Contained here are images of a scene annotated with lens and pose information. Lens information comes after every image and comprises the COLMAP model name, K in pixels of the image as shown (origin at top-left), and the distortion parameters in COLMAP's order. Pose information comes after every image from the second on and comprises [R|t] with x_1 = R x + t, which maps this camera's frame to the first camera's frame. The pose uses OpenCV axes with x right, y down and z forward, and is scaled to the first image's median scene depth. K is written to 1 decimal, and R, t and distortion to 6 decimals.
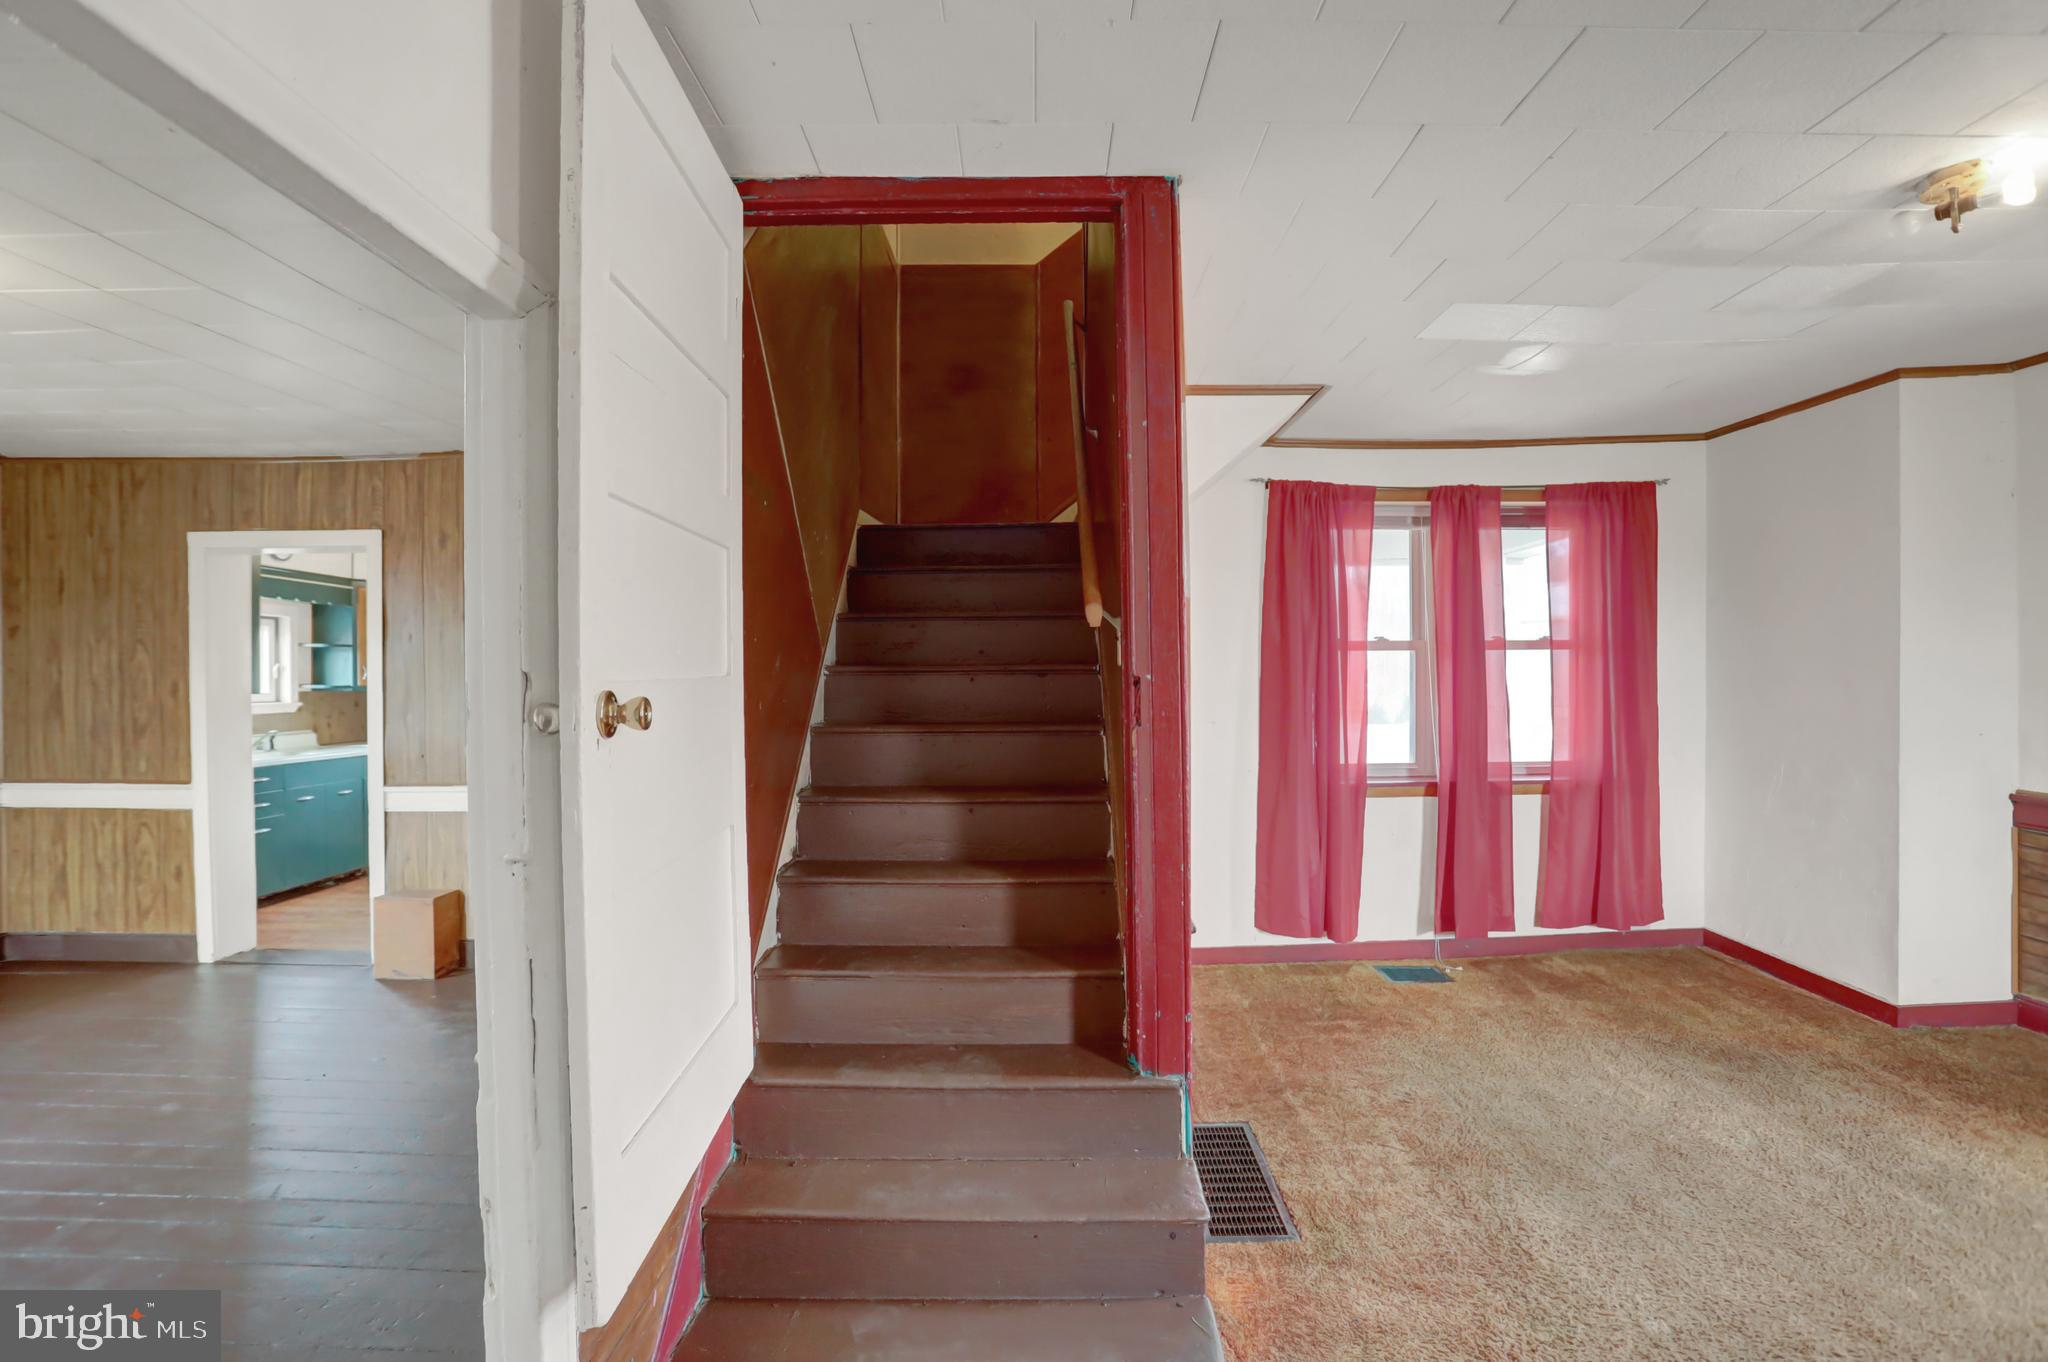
lens RADIAL K [[984.0, 0, 1024.6], [0, 984.0, 693.4], [0, 0, 1]] dist [-0.027512, 0.003762]
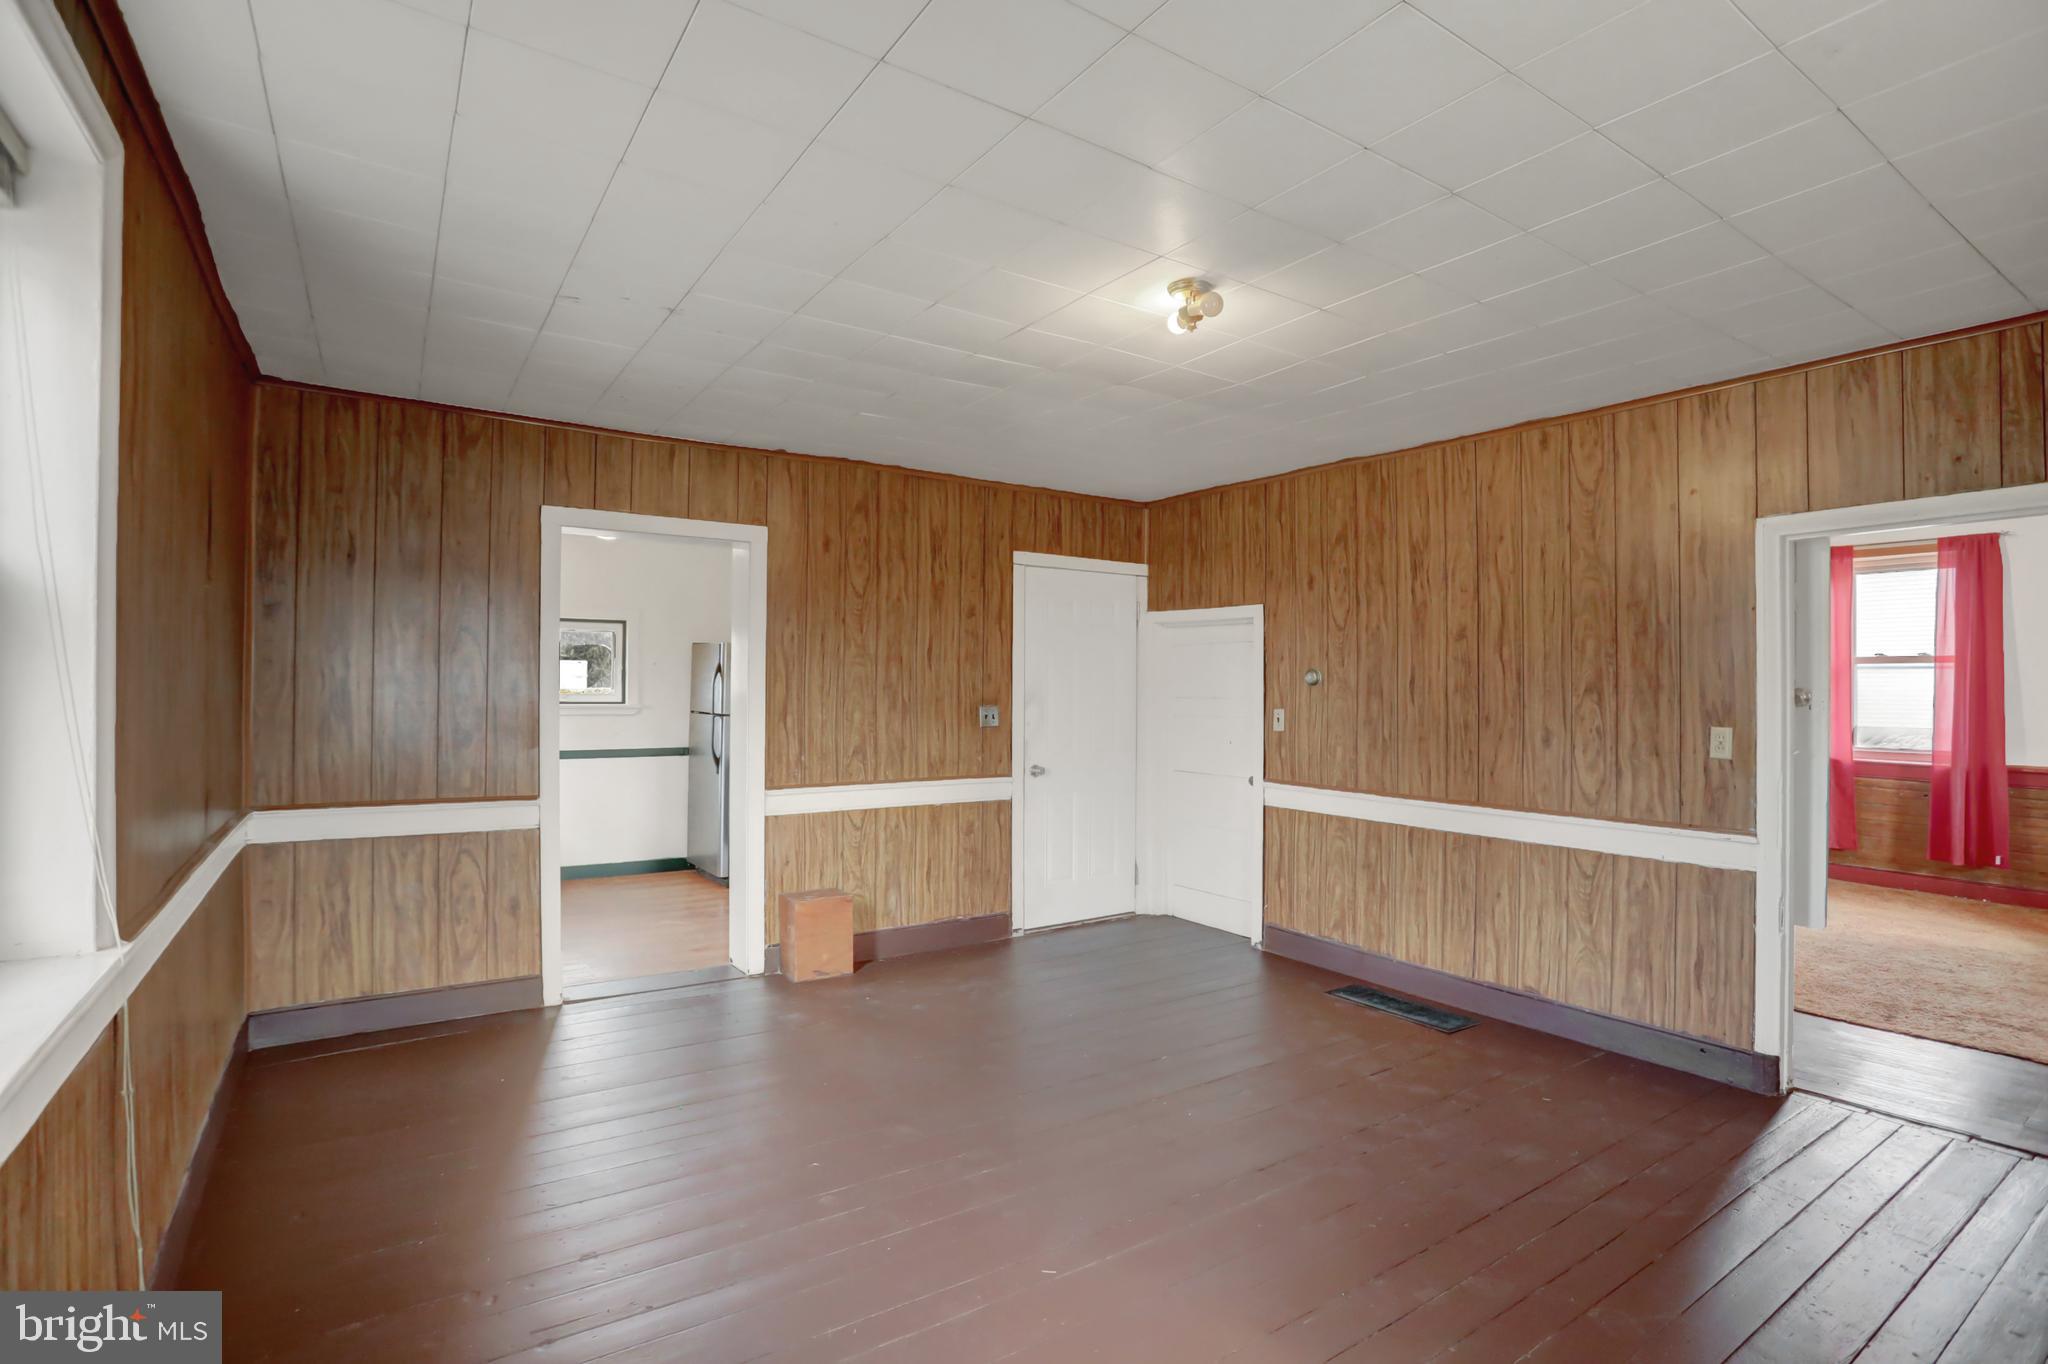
lens RADIAL K [[984.0, 0, 1077.1], [0, 984.0, 700.0], [0, 0, 1]] dist [-0.027512, 0.003762]
pose [[0.819538, 0.003196, 0.573016, -0.964803], [-0.005258, 0.999984, 0.001943, 0.001836], [-0.573001, -0.004605, 0.819542, 0.015748]]
